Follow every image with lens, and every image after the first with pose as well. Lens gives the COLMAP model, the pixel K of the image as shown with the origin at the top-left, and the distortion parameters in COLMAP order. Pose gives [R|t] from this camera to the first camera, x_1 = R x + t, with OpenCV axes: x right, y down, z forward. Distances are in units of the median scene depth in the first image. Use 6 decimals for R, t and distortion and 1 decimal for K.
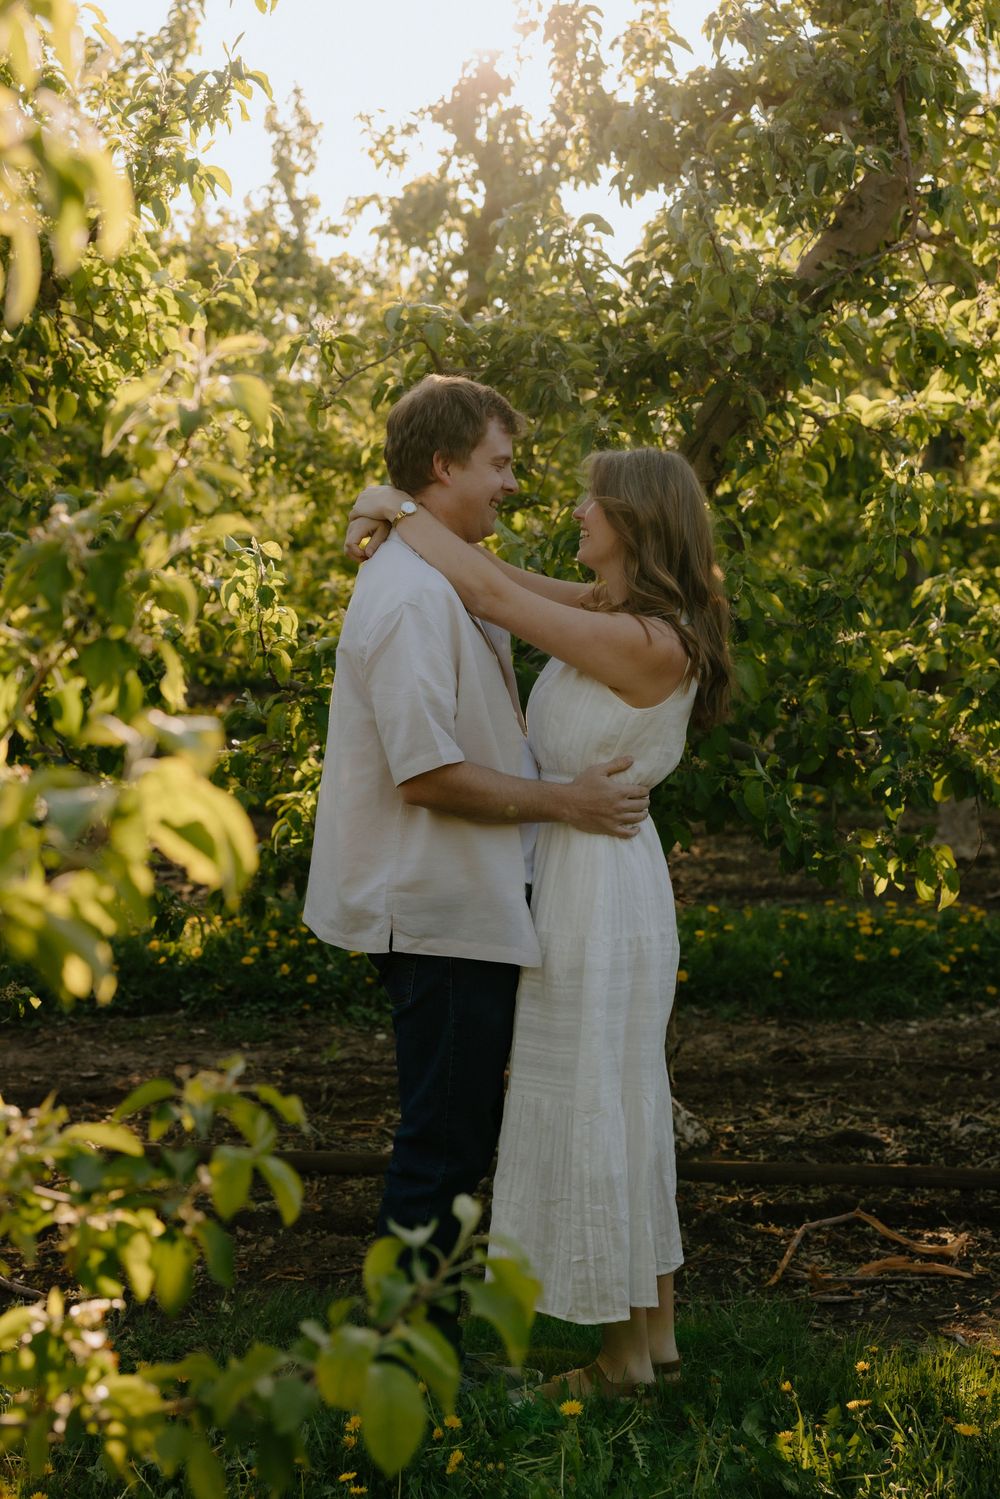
lens RADIAL K [[2195.1, 0, 513.1], [0, 2195.1, 717.1], [0, 0, 1]] dist [0.005149, 0.000000]
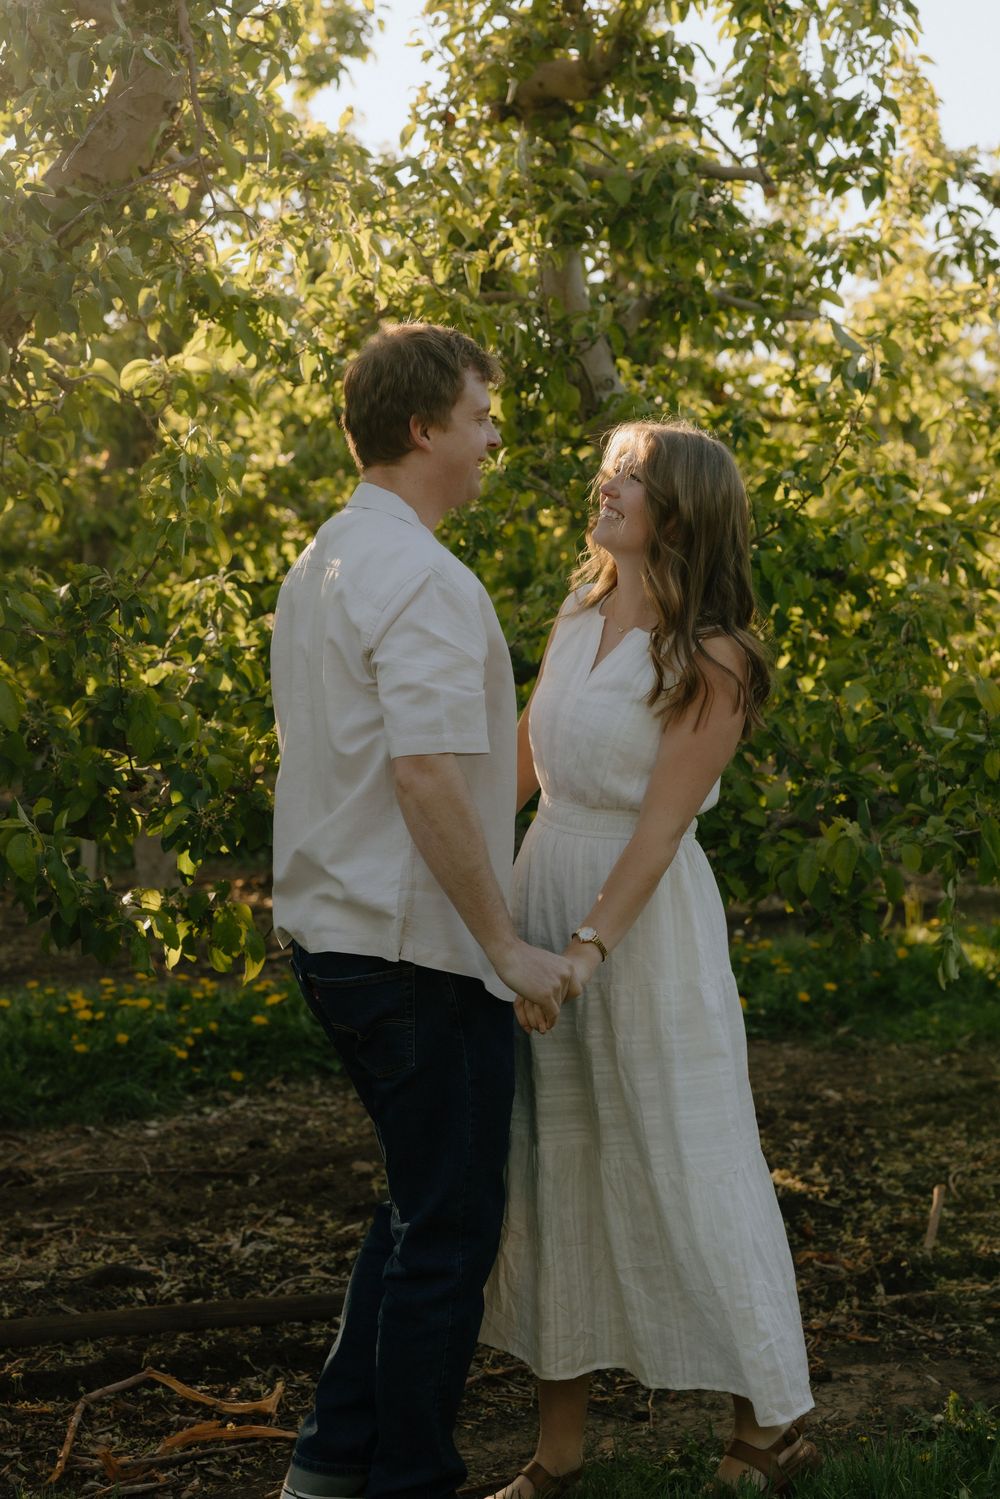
lens RADIAL K [[2454.8, 0, 510.4], [0, 2454.8, 670.7], [0, 0, 1]] dist [0.000168, 0.000000]
pose [[0.930217, -0.017533, 0.366592, -0.040464], [0.032442, 0.998876, -0.034547, 0.006528], [-0.365574, 0.044030, 0.929740, 0.108350]]
